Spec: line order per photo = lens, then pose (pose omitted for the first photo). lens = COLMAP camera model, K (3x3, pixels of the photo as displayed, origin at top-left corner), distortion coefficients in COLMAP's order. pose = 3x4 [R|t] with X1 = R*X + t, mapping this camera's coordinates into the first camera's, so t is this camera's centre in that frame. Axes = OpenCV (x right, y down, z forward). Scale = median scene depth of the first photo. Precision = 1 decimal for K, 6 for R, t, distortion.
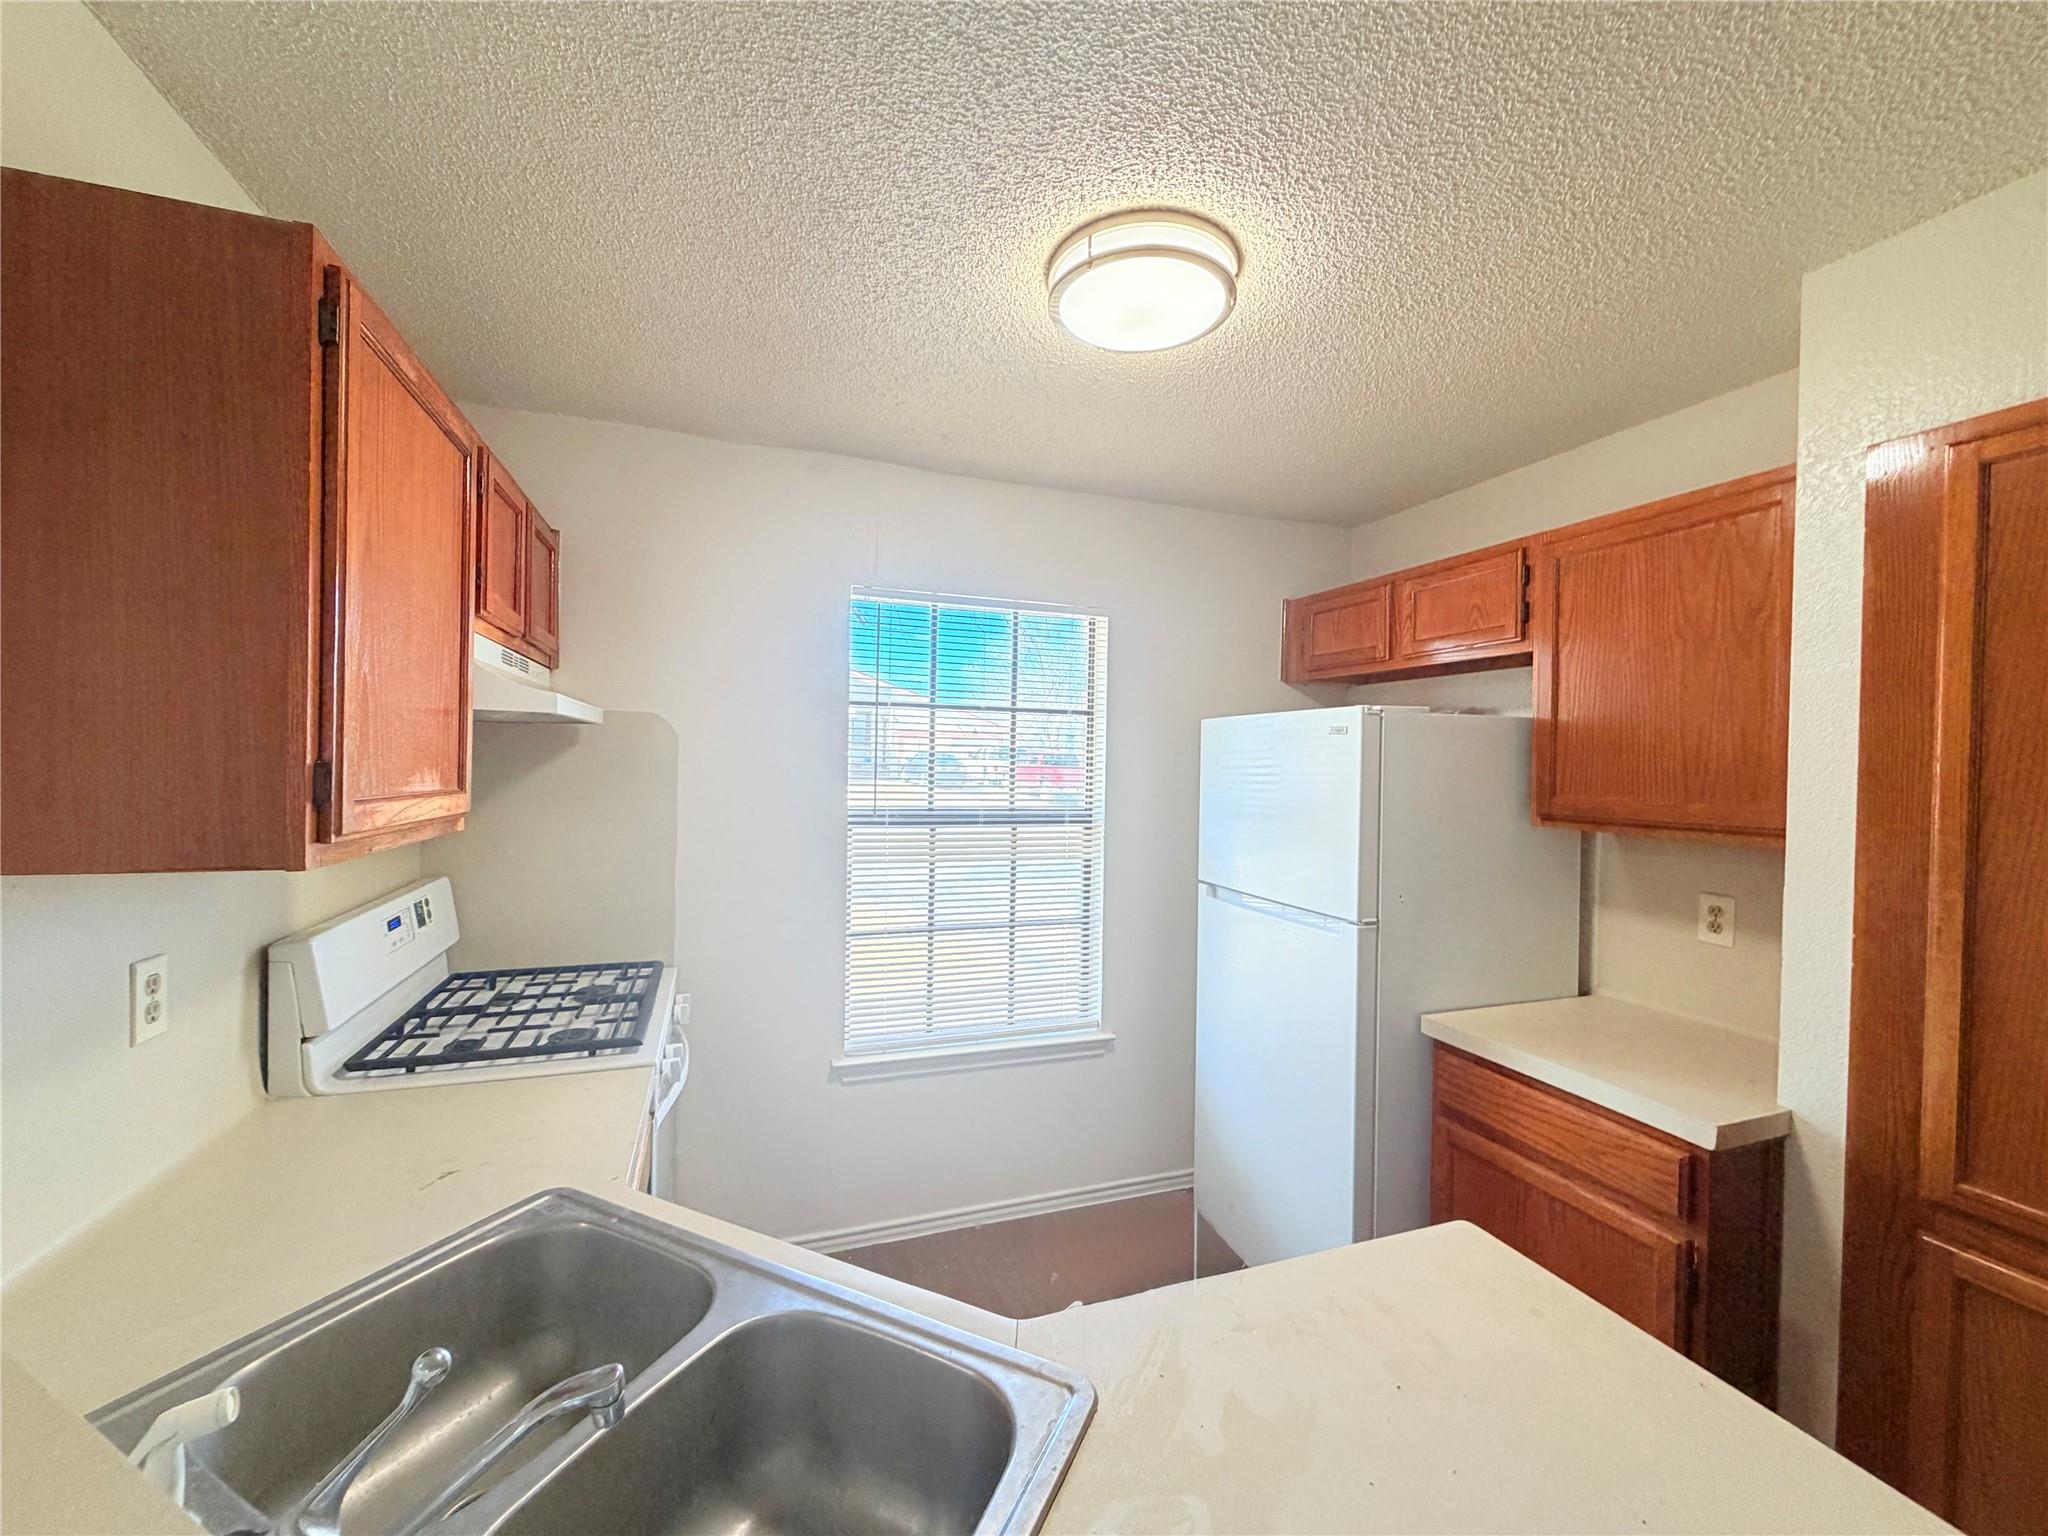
lens RADIAL K [[818.1, 0, 1019.7], [0, 818.1, 769.7], [0, 0, 1]] dist [0.000038, 0.000299]
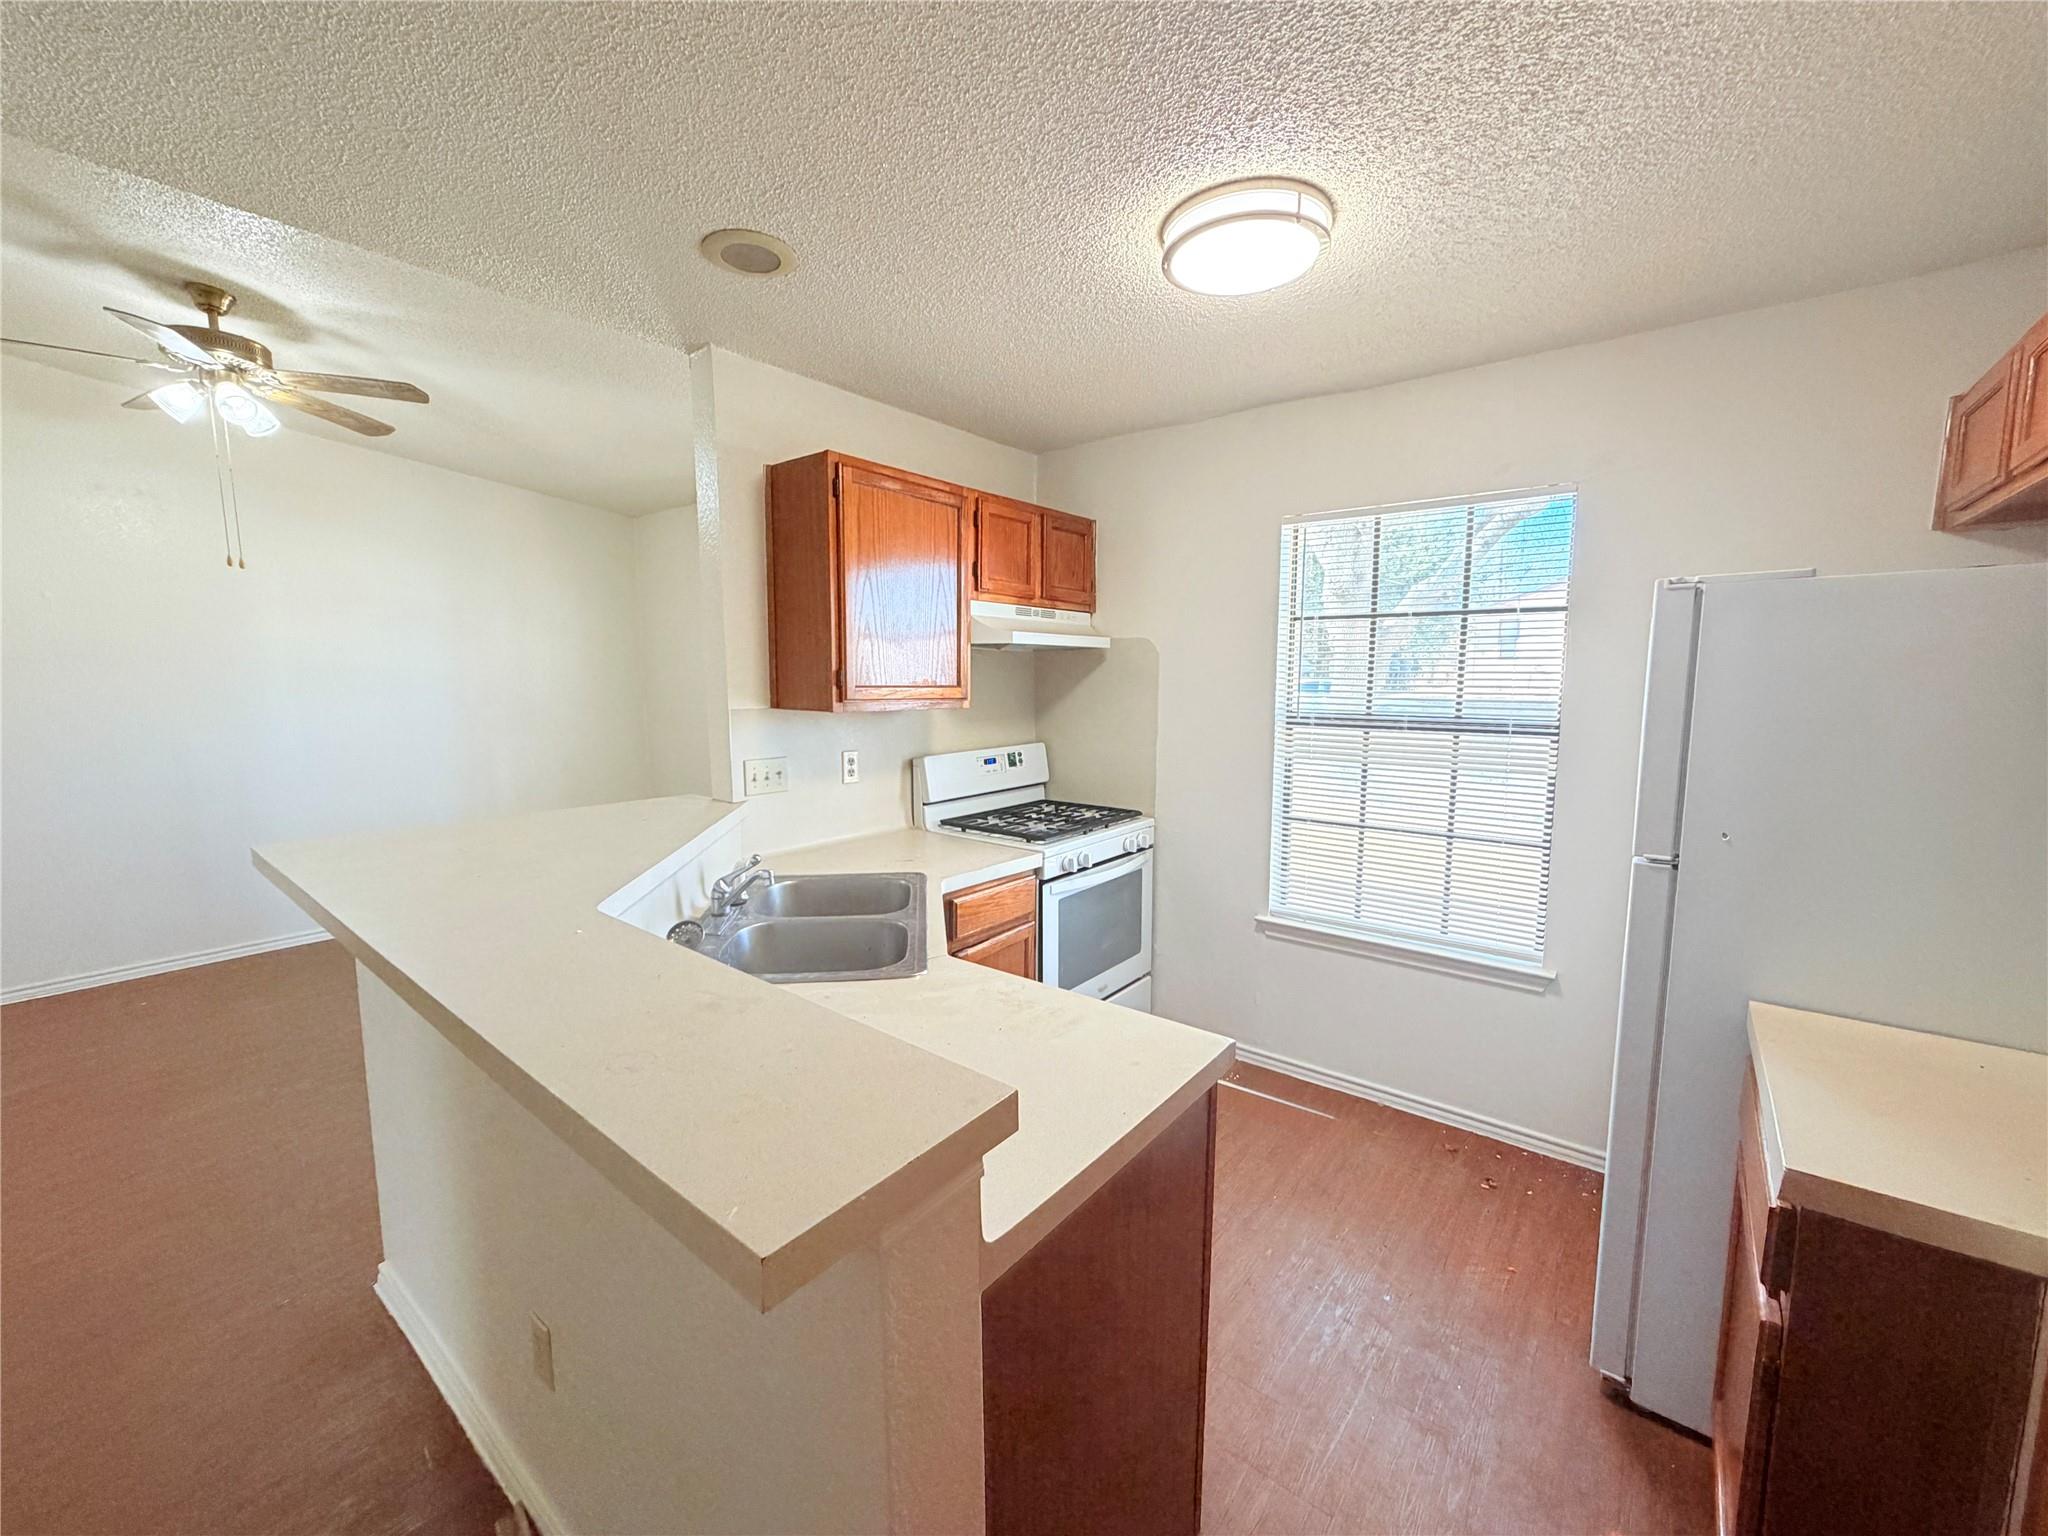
lens RADIAL K [[818.1, 0, 1019.7], [0, 818.1, 769.7], [0, 0, 1]] dist [0.000038, 0.000299]
pose [[0.522999, 0.080532, -0.848520, 0.730057], [-0.002226, 0.995652, 0.093124, 0.028733], [0.852330, -0.046815, 0.520904, 0.073432]]
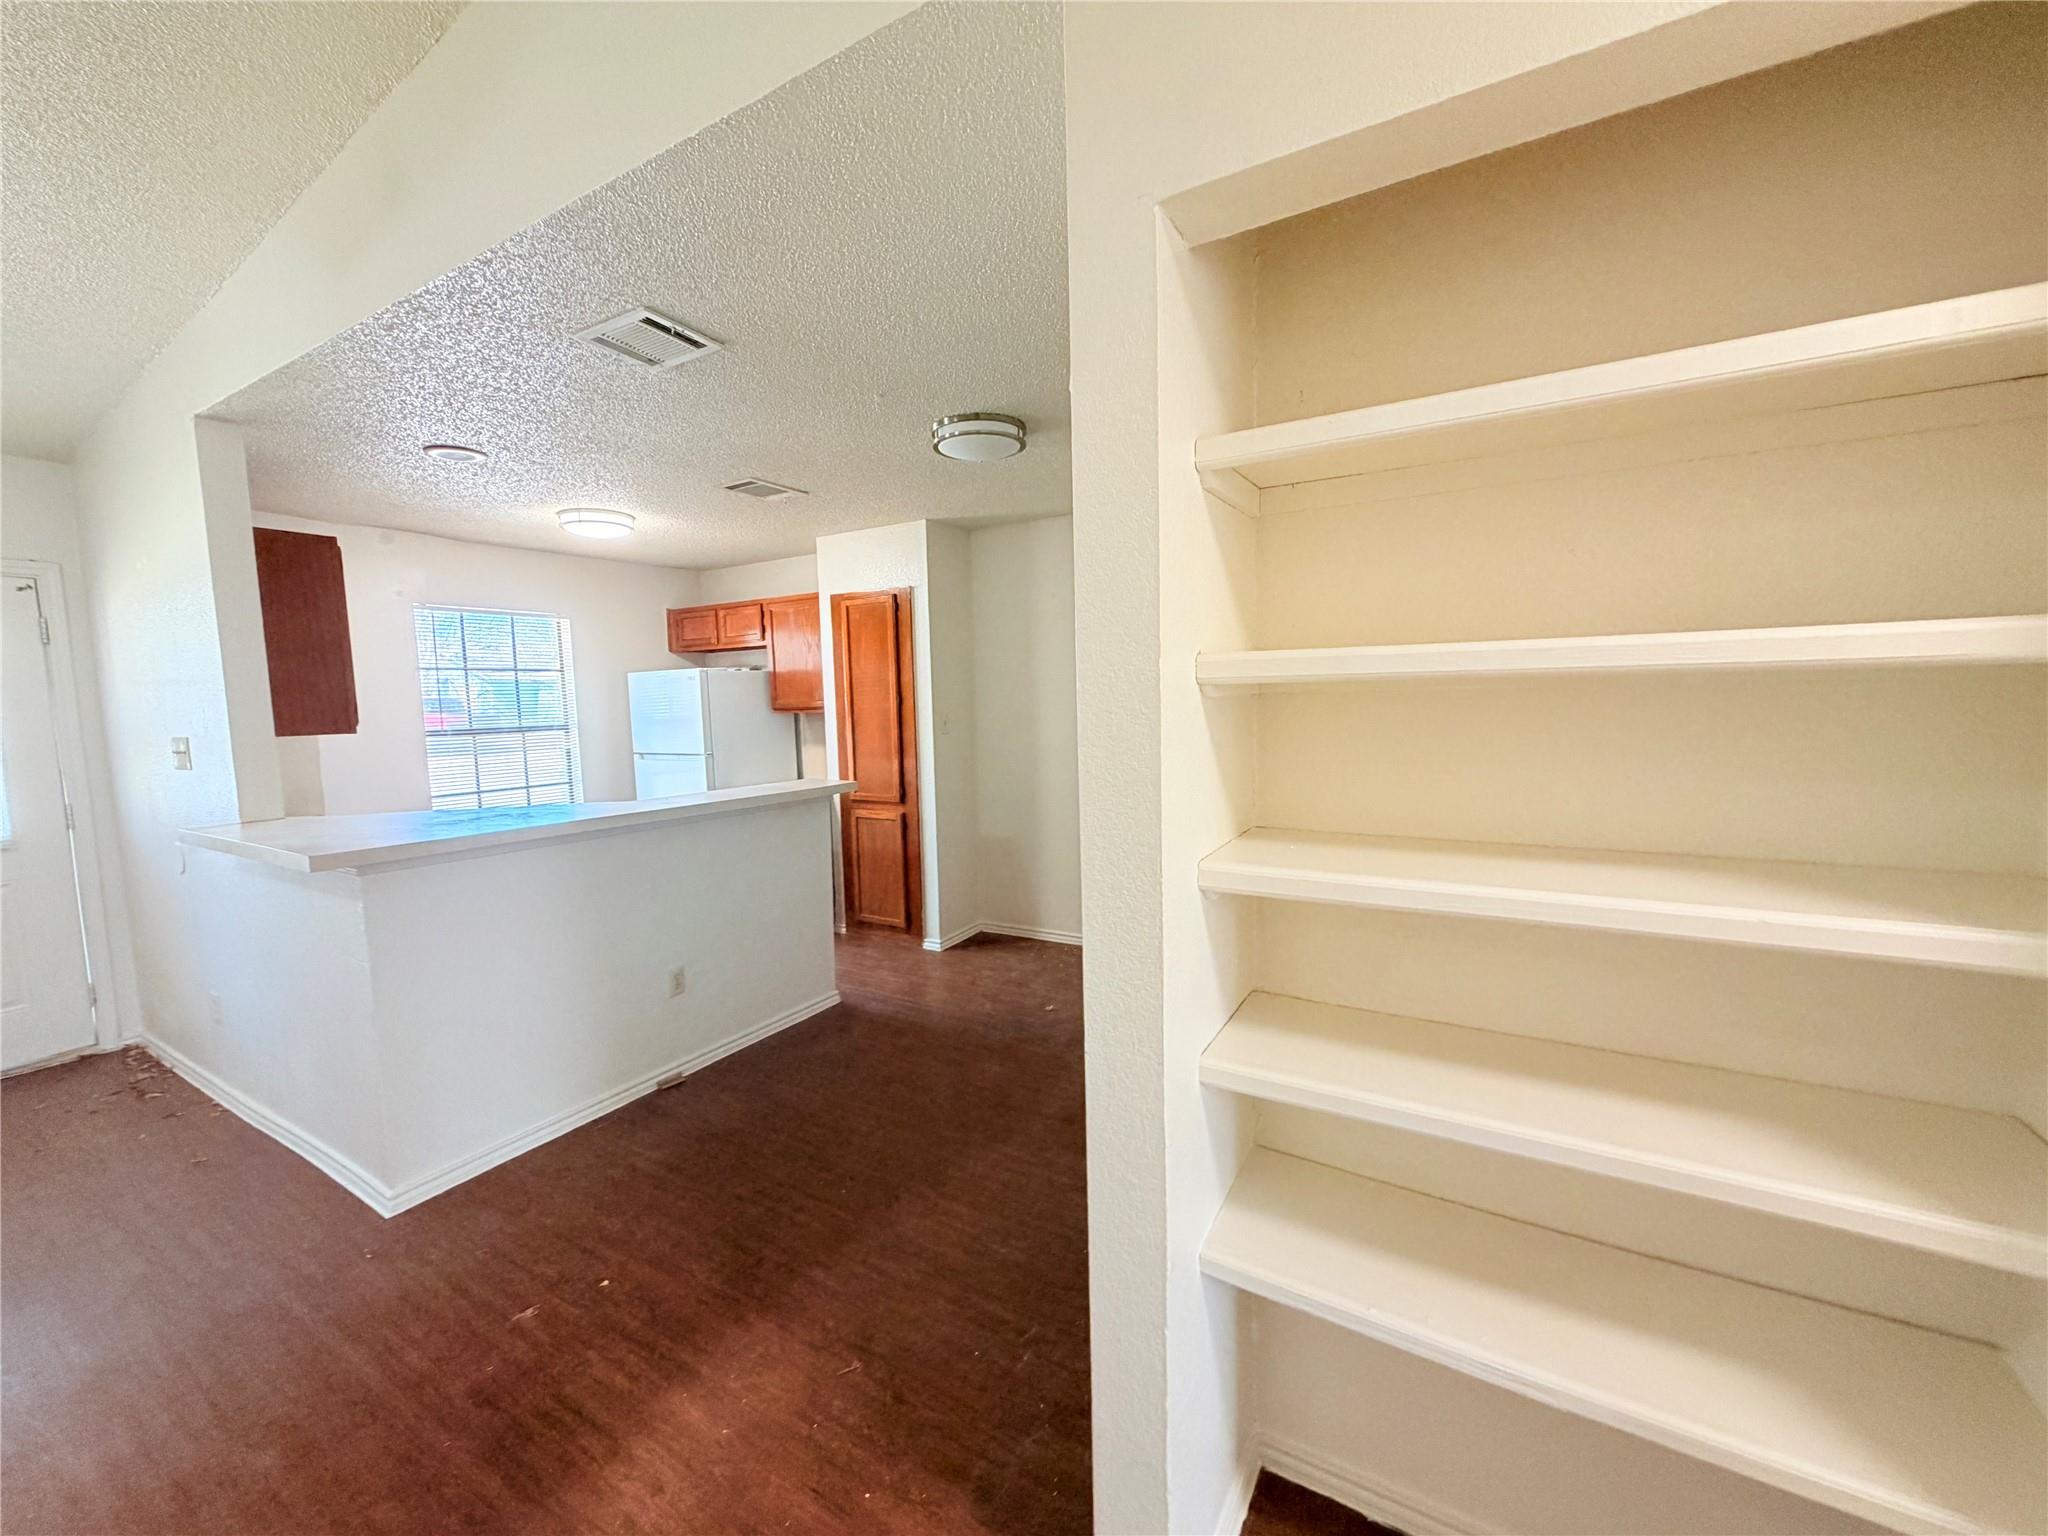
lens RADIAL K [[818.1, 0, 1019.7], [0, 818.1, 769.7], [0, 0, 1]] dist [0.000038, 0.000299]
pose [[0.773995, -0.097479, 0.625643, -0.401089], [0.048352, 0.994293, 0.095100, 0.037919], [-0.631343, -0.043356, 0.774291, -1.505767]]
